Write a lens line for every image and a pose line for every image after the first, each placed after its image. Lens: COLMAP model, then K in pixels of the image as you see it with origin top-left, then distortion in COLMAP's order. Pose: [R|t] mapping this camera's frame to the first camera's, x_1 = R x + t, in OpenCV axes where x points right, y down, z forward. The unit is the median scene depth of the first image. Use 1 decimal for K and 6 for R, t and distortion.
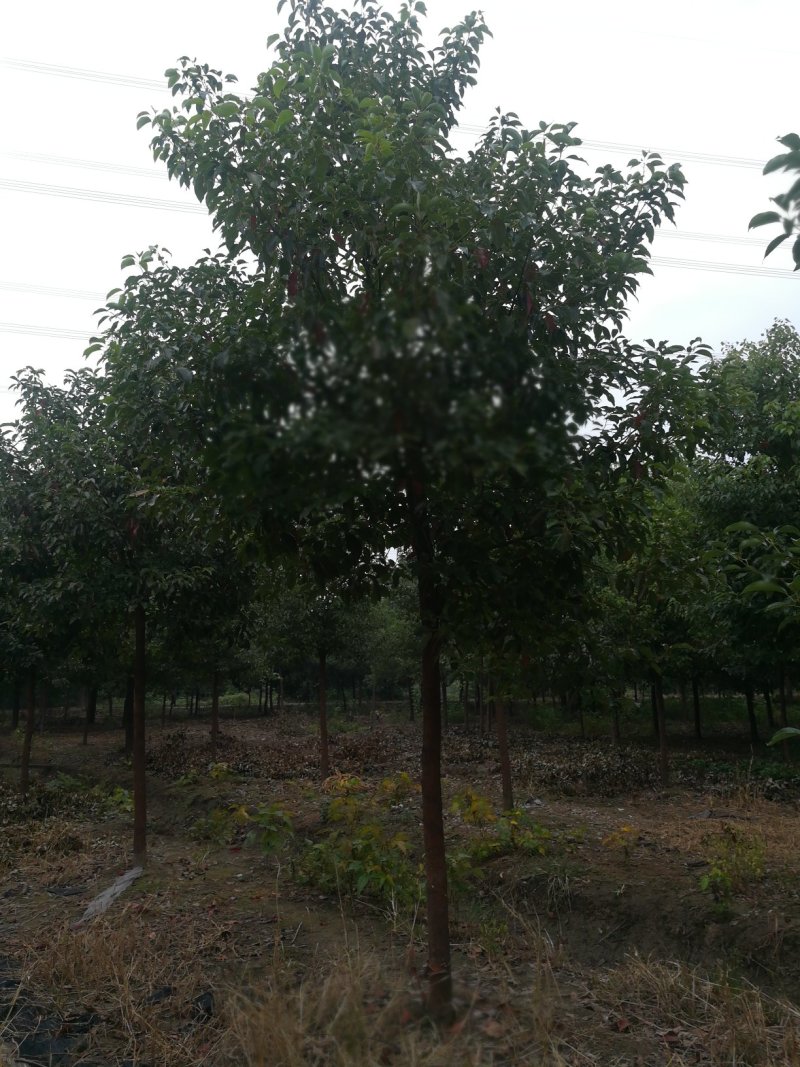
lens RADIAL K [[726.9, 0, 400.0], [0, 726.9, 533.5], [0, 0, 1]] dist [0.003628, 0.000115]
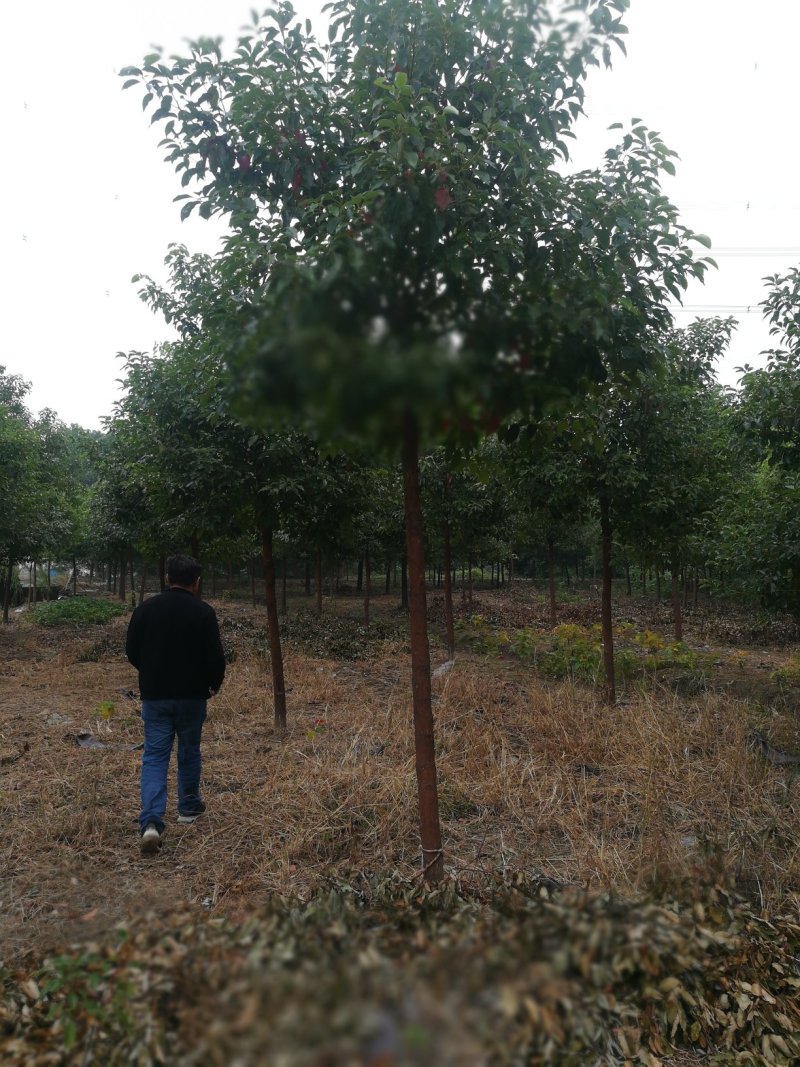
lens RADIAL K [[726.9, 0, 400.0], [0, 726.9, 533.5], [0, 0, 1]] dist [0.003628, 0.000115]
pose [[0.954662, 0.004173, -0.297661, 0.023675], [0.045059, 0.986356, 0.158340, -0.061334], [0.294261, -0.164574, 0.941449, -0.290921]]
